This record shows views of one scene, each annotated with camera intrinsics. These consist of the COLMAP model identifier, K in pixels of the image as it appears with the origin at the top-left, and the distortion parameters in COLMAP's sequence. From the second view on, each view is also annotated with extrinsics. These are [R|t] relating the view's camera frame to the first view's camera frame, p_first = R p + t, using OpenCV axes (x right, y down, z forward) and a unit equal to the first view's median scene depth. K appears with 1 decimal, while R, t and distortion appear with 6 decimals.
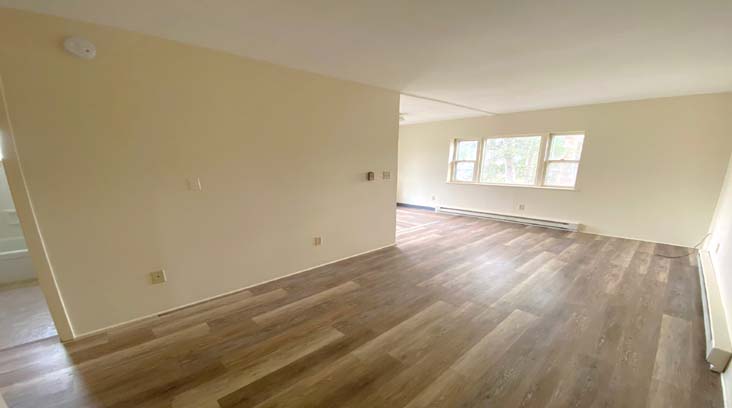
lens RADIAL K [[299.4, 0, 365.3], [0, 299.4, 214.9], [0, 0, 1]] dist [0.037499, -0.029197]
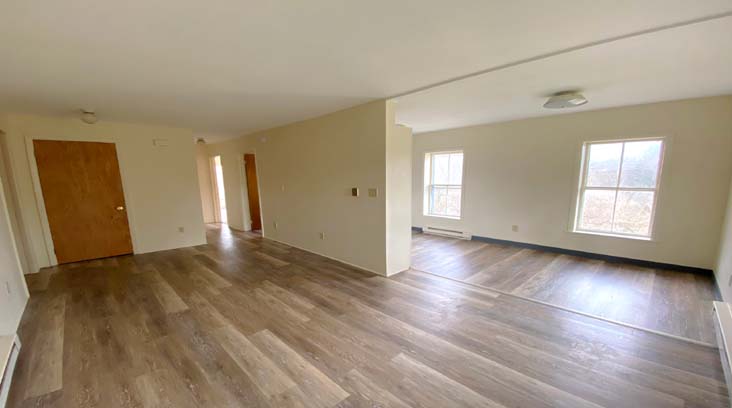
lens RADIAL K [[297.4, 0, 366.0], [0, 297.4, 204.0], [0, 0, 1]] dist [0.037473, -0.028448]
pose [[0.004656, 0.103461, -0.994623, 1.312152], [-0.175619, 0.979259, 0.101040, -0.252058], [0.984447, 0.174204, 0.022729, 1.290434]]
